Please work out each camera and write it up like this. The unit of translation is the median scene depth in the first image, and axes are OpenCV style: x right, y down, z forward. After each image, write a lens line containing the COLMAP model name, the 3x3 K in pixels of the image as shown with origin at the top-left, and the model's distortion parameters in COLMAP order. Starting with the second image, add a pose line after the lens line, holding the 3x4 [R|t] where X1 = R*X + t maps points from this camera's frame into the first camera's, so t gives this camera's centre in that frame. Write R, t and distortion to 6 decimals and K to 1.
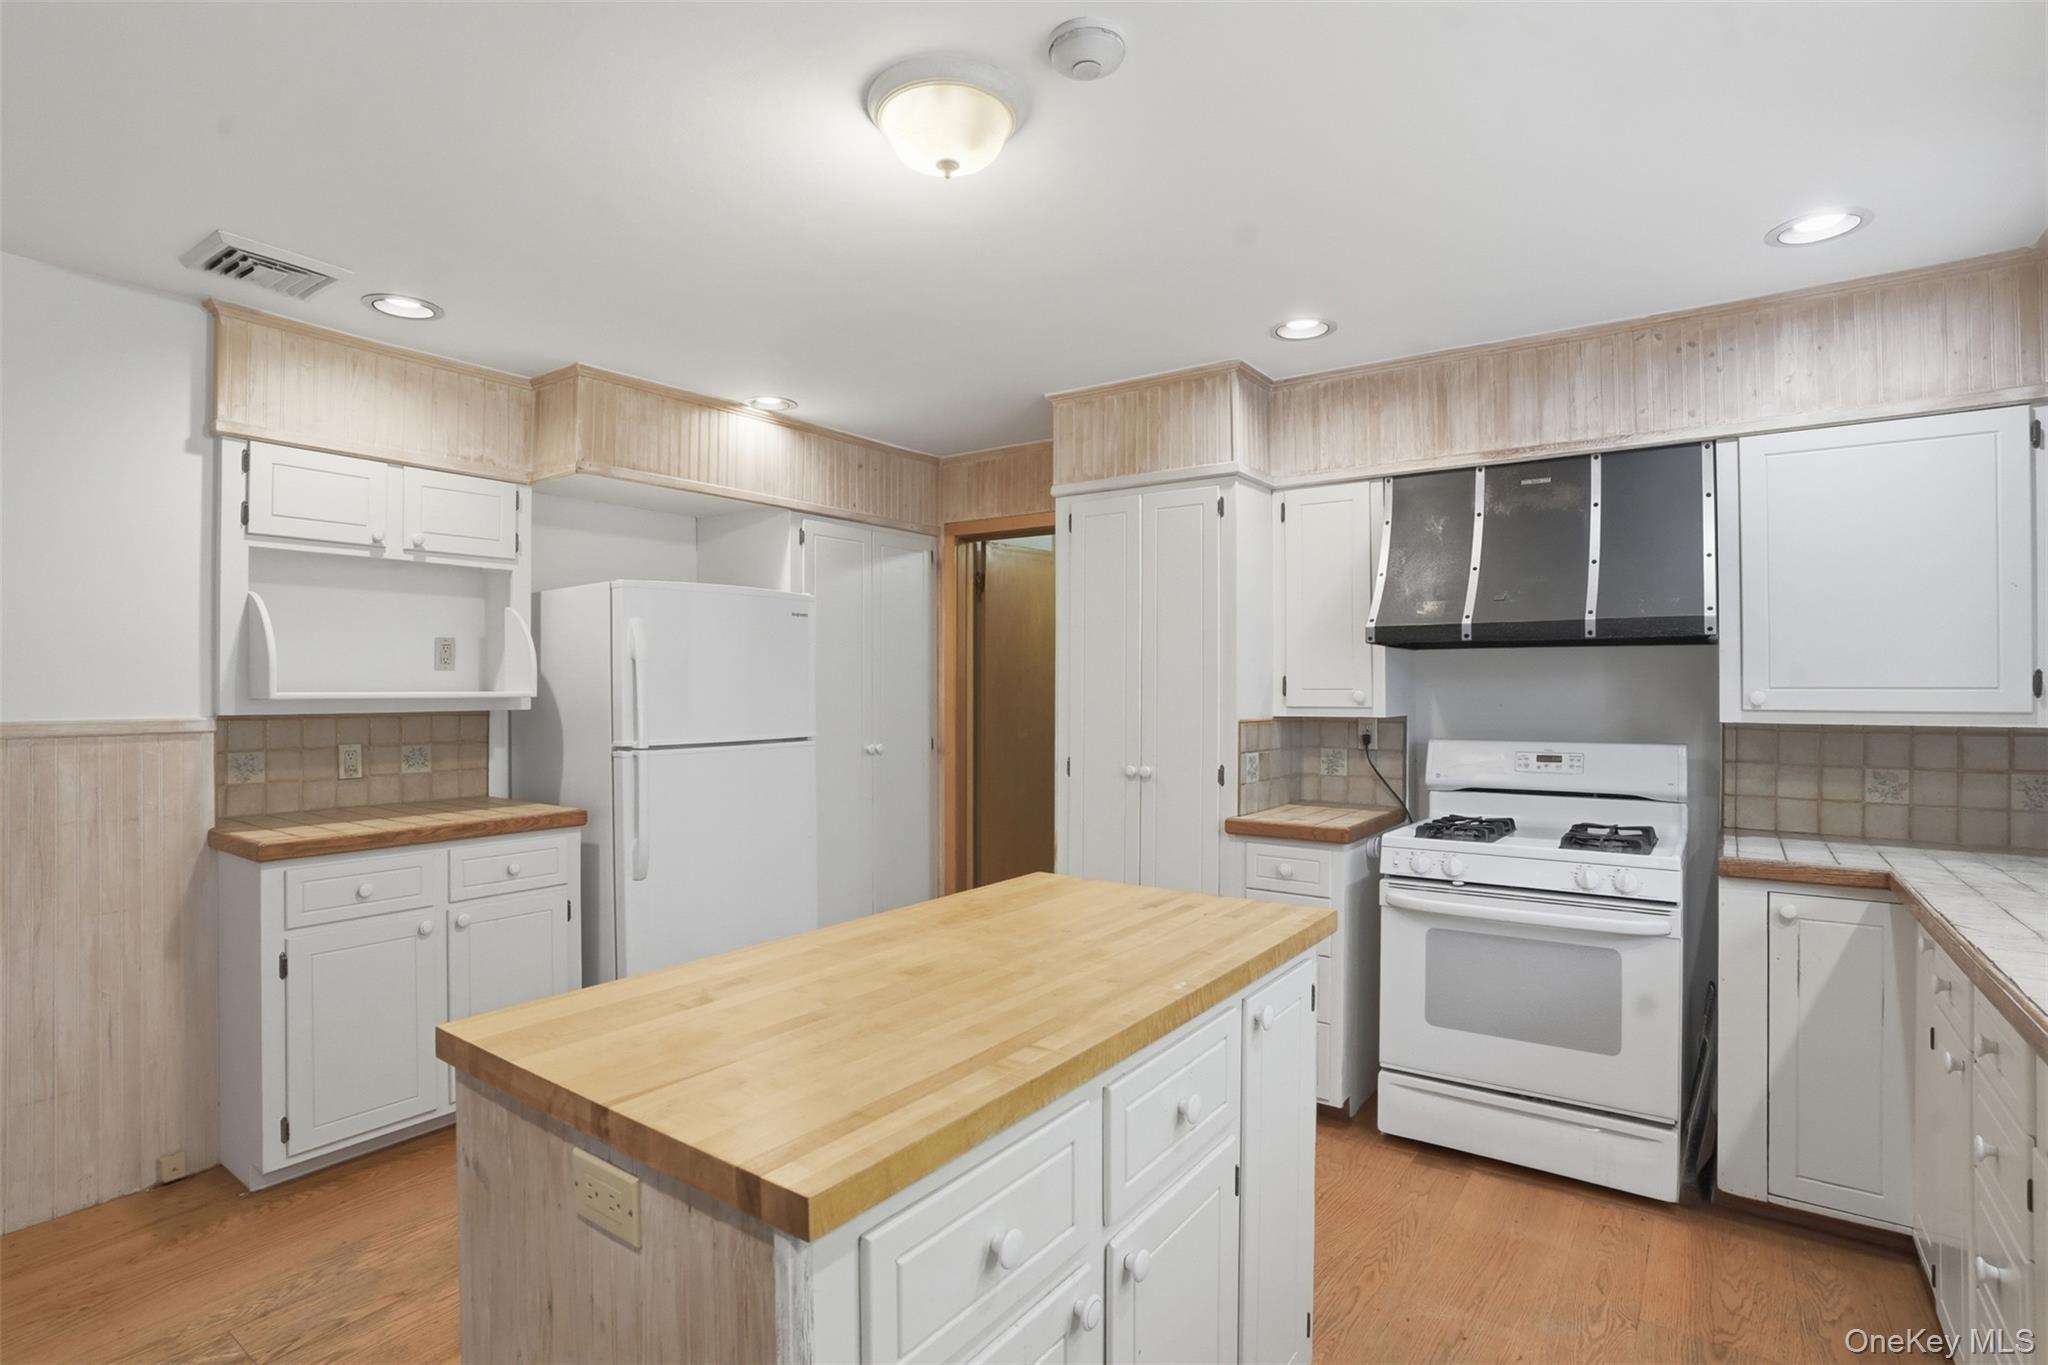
lens RADIAL K [[1005.5, 0, 1013.0], [0, 1005.5, 690.5], [0, 0, 1]] dist [-0.090896, 0.040105]
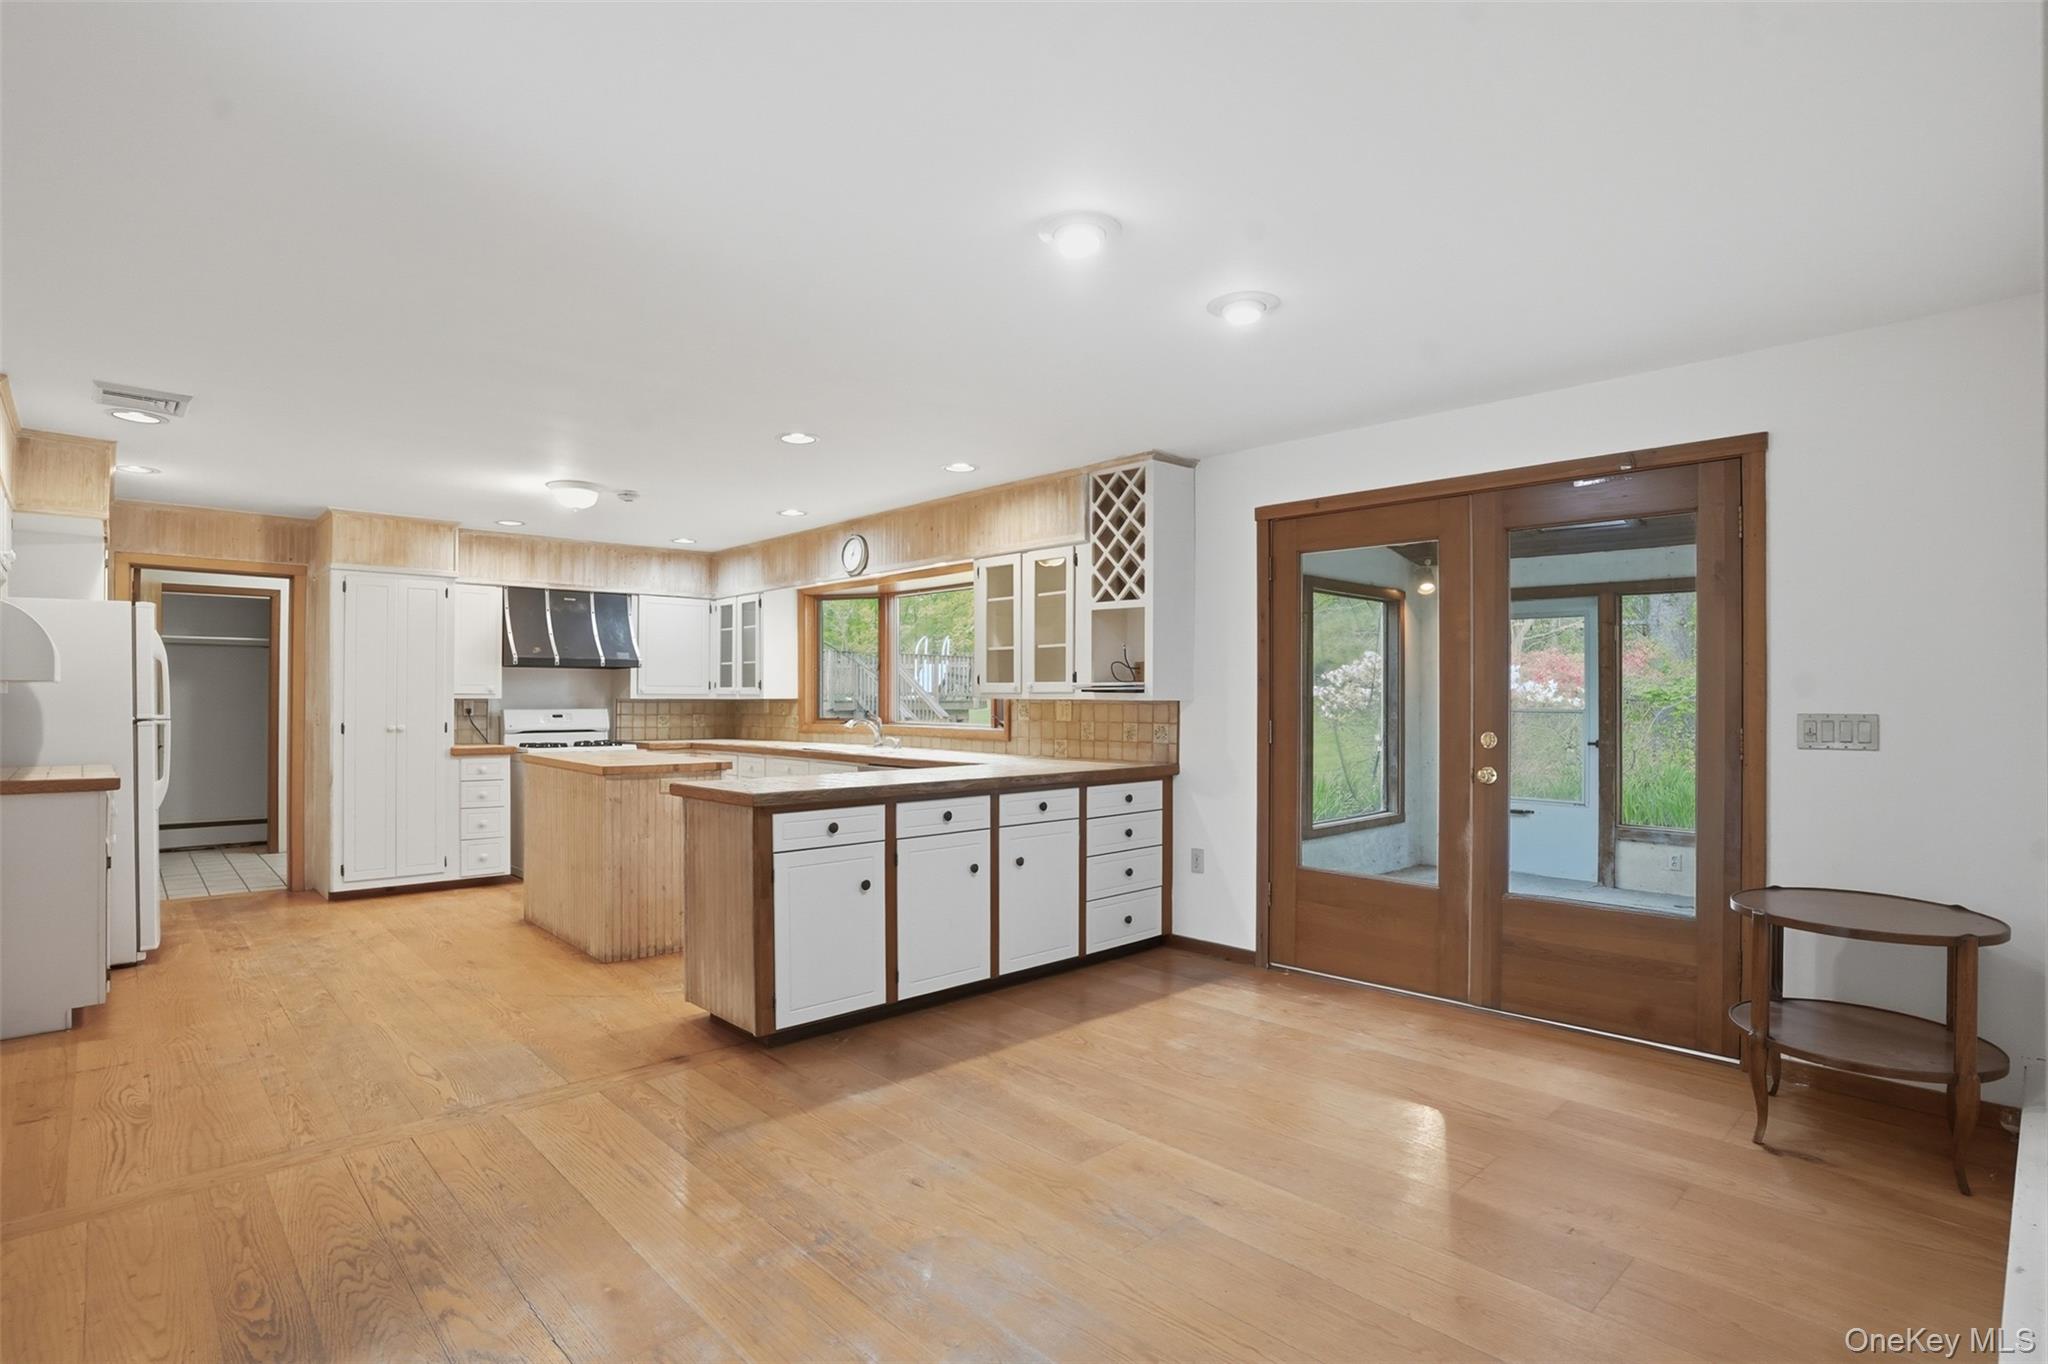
lens RADIAL K [[1005.5, 0, 1013.0], [0, 1005.5, 690.0], [0, 0, 1]] dist [-0.090896, 0.040105]
pose [[0.190482, 0.009633, 0.981643, -1.634372], [0.002127, 0.999945, -0.010225, 0.036707], [-0.981688, 0.004036, 0.190451, -0.528350]]
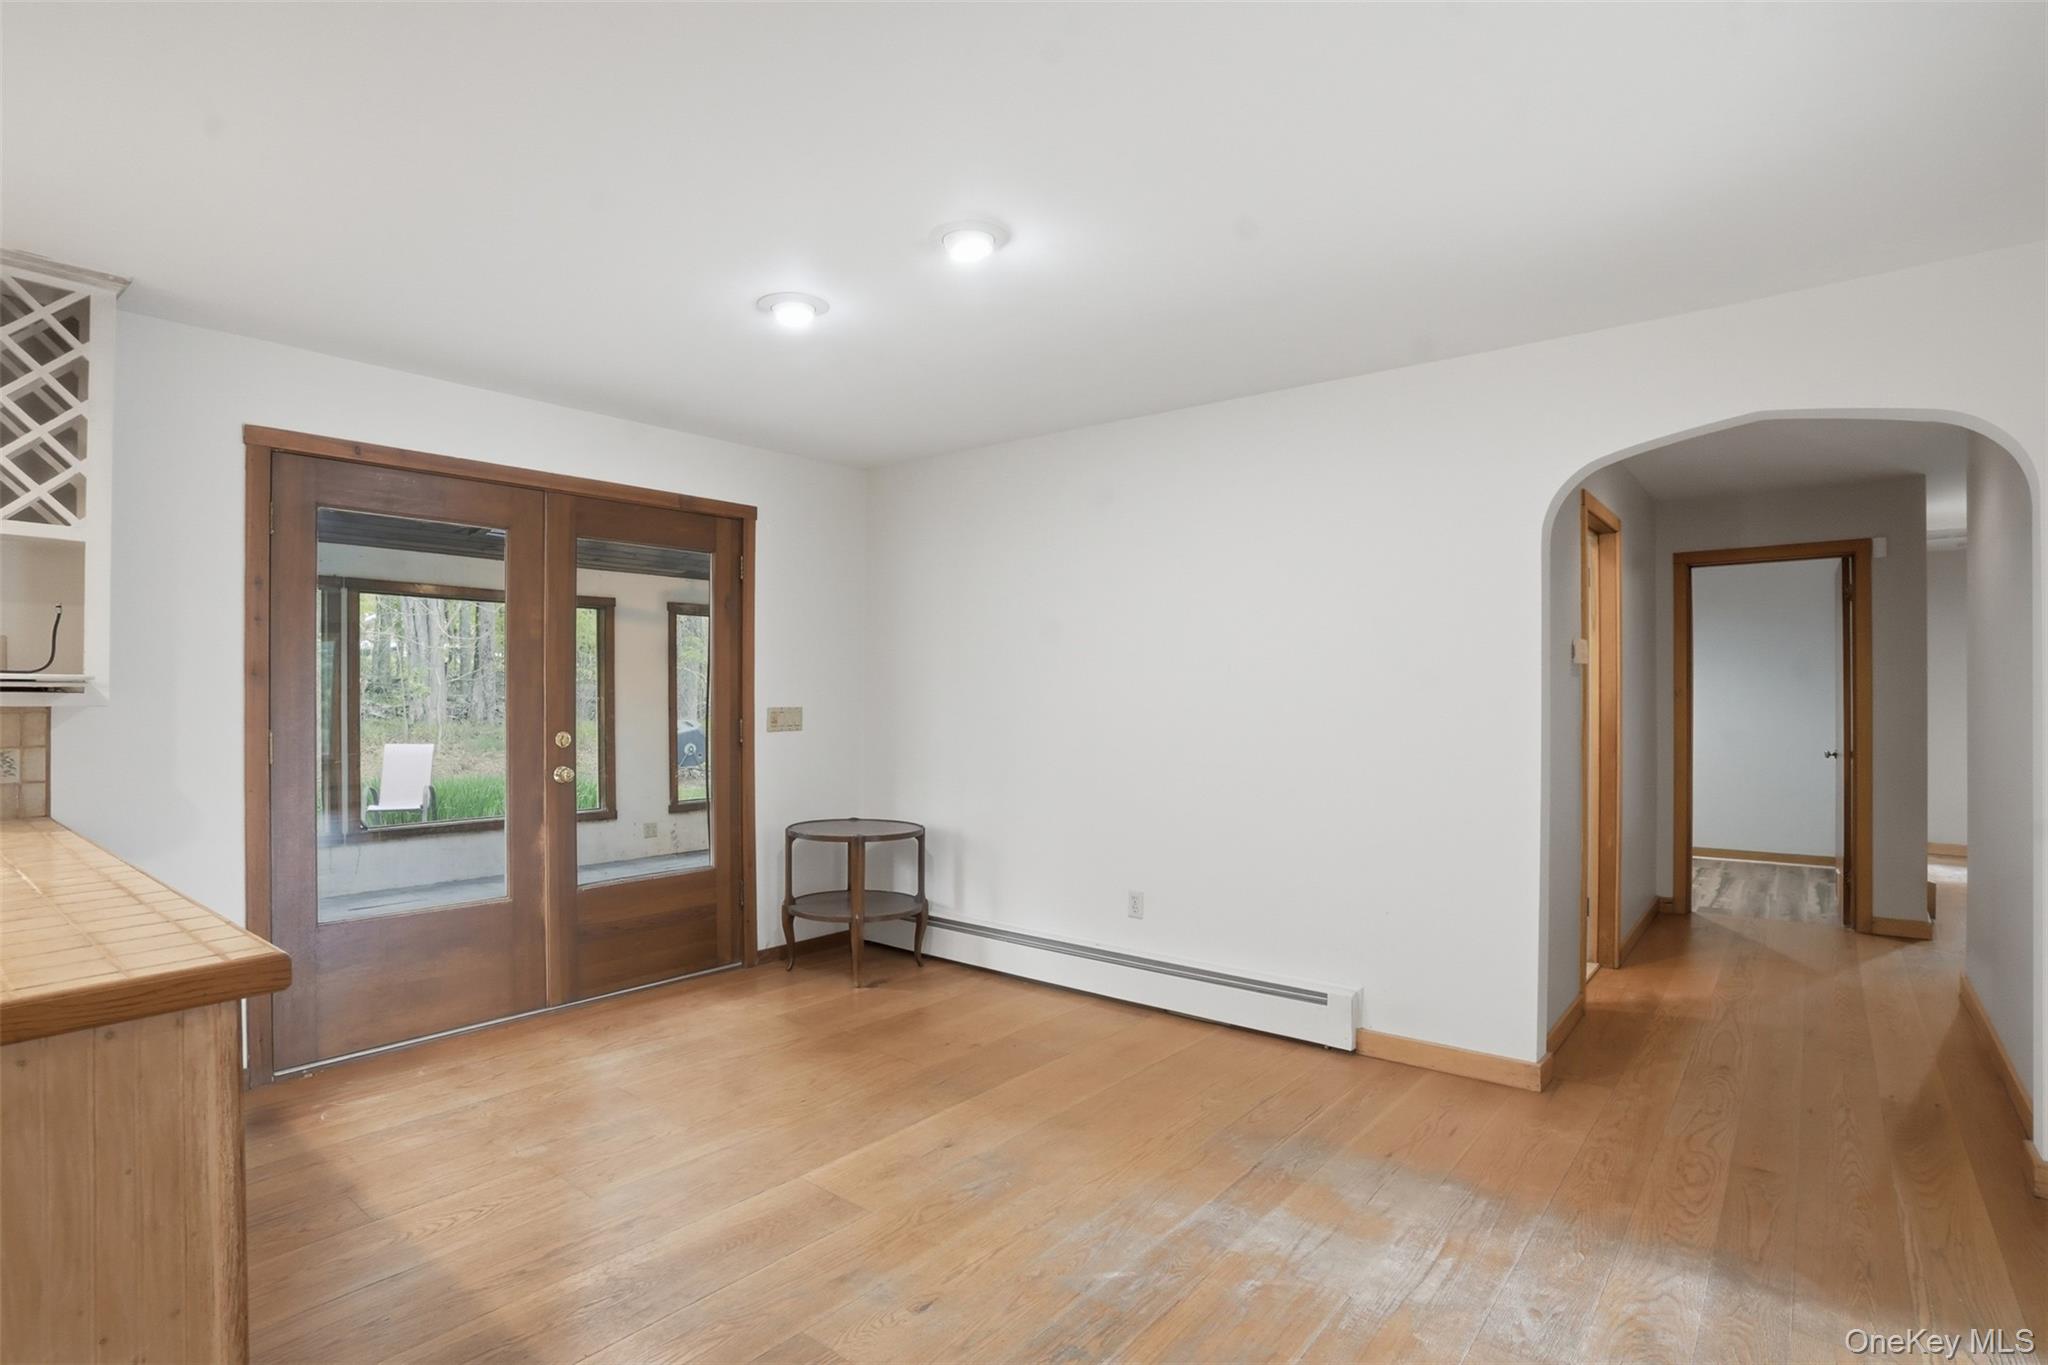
lens RADIAL K [[1005.5, 0, 1013.0], [0, 1005.5, 690.5], [0, 0, 1]] dist [-0.090896, 0.040105]
pose [[-0.998313, 0.005949, 0.057756, -0.918152], [0.005986, 0.999982, 0.000469, 0.028137], [-0.057752, 0.000814, -0.998331, 0.380434]]
